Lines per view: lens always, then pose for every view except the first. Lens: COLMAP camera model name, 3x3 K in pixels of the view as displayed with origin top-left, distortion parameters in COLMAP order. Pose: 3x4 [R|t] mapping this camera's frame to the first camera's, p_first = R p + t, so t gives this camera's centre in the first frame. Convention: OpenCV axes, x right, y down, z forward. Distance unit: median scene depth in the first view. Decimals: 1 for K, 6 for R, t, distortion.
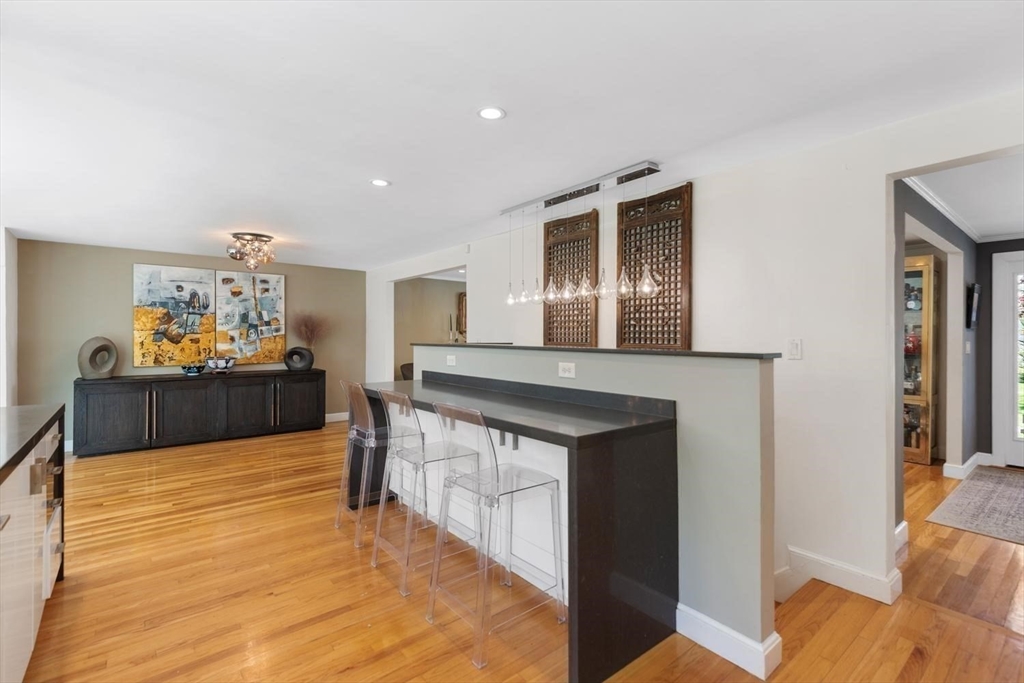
lens RADIAL K [[461.6, 0, 512.0], [0, 461.6, 341.5], [0, 0, 1]] dist [0.001645, 0.000181]
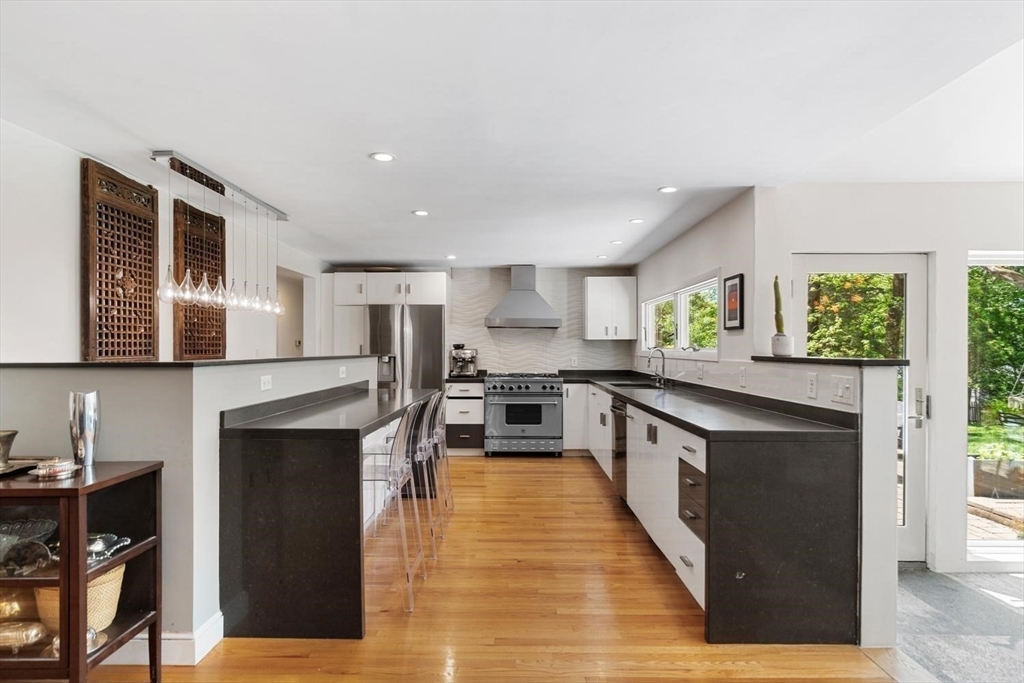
lens RADIAL K [[549.6, 0, 510.8], [0, 549.6, 348.3], [0, 0, 1]] dist [-0.002011, 0.000214]
pose [[-0.767577, -0.004331, 0.640942, -0.972133], [0.002752, 0.999946, 0.010052, -0.016981], [-0.640951, 0.009479, -0.767523, 1.442548]]
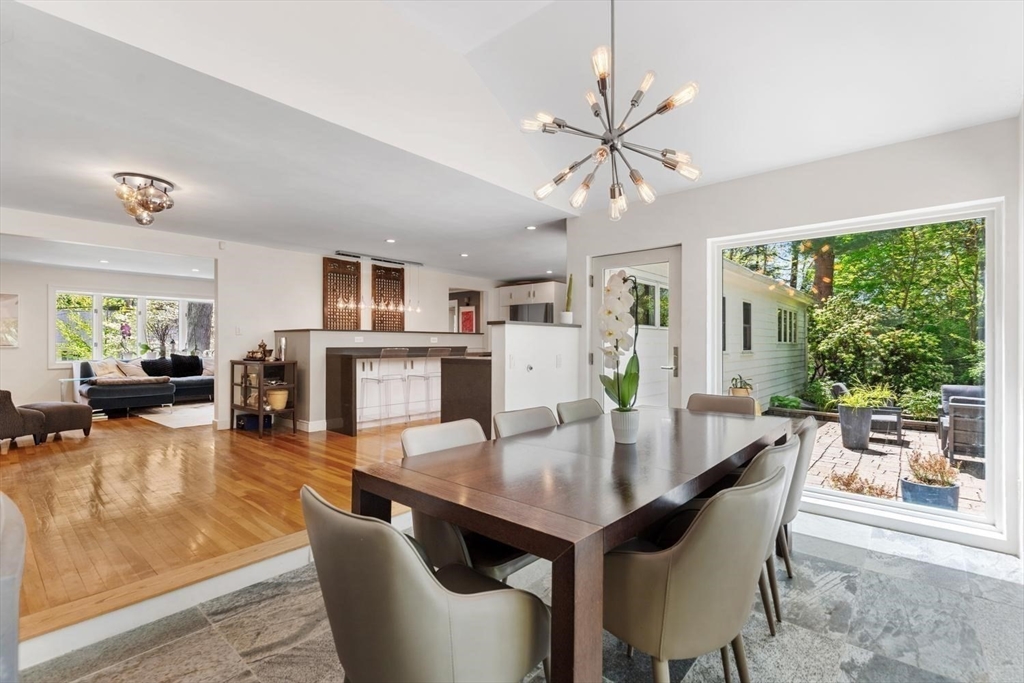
lens RADIAL K [[461.6, 0, 512.0], [0, 461.6, 341.5], [0, 0, 1]] dist [0.001645, 0.000181]
pose [[-0.170825, -0.001736, 0.985300, -2.085715], [0.007388, 0.999968, 0.003043, 0.057389], [-0.985274, 0.007799, -0.170806, 0.667116]]
